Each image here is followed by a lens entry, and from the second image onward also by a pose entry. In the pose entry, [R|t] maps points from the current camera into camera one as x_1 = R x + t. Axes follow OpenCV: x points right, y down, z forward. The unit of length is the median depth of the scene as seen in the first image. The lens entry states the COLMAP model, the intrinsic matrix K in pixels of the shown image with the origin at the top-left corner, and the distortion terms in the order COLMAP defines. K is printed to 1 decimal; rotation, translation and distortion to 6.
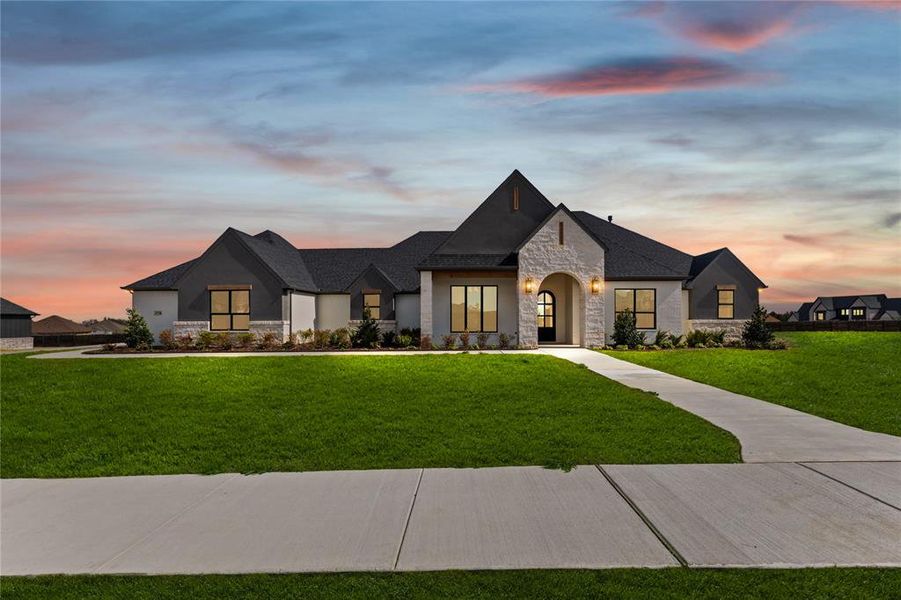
lens RADIAL K [[406.1, 0, 452.0], [0, 406.1, 304.3], [0, 0, 1]] dist [0.010356, -0.000673]
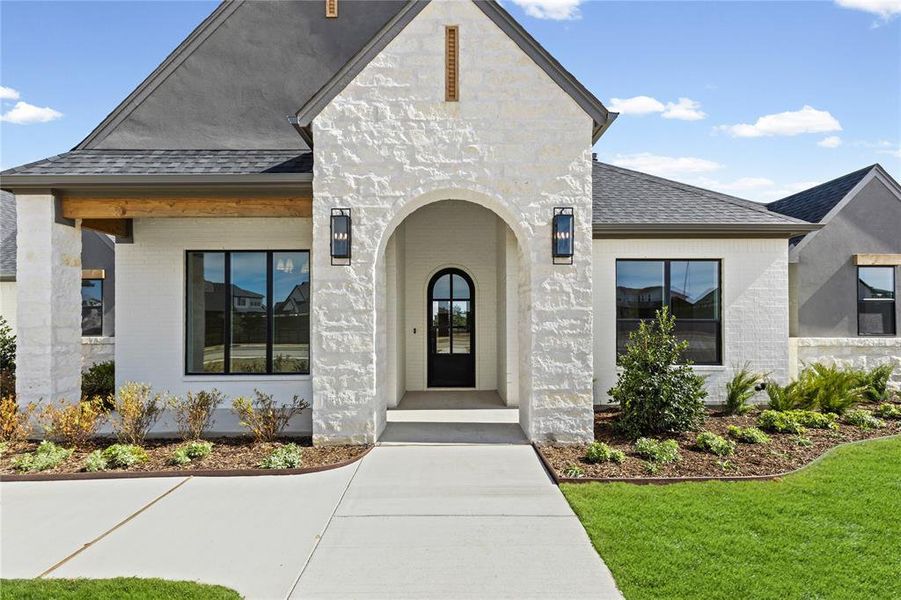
lens RADIAL K [[406.1, 0, 452.0], [0, 406.1, 304.3], [0, 0, 1]] dist [0.010356, -0.000673]
pose [[0.999335, 0.000144, 0.036473, 0.257058], [-0.000304, 0.999990, 0.004382, 0.002868], [-0.036472, -0.004390, 0.999325, 0.694494]]
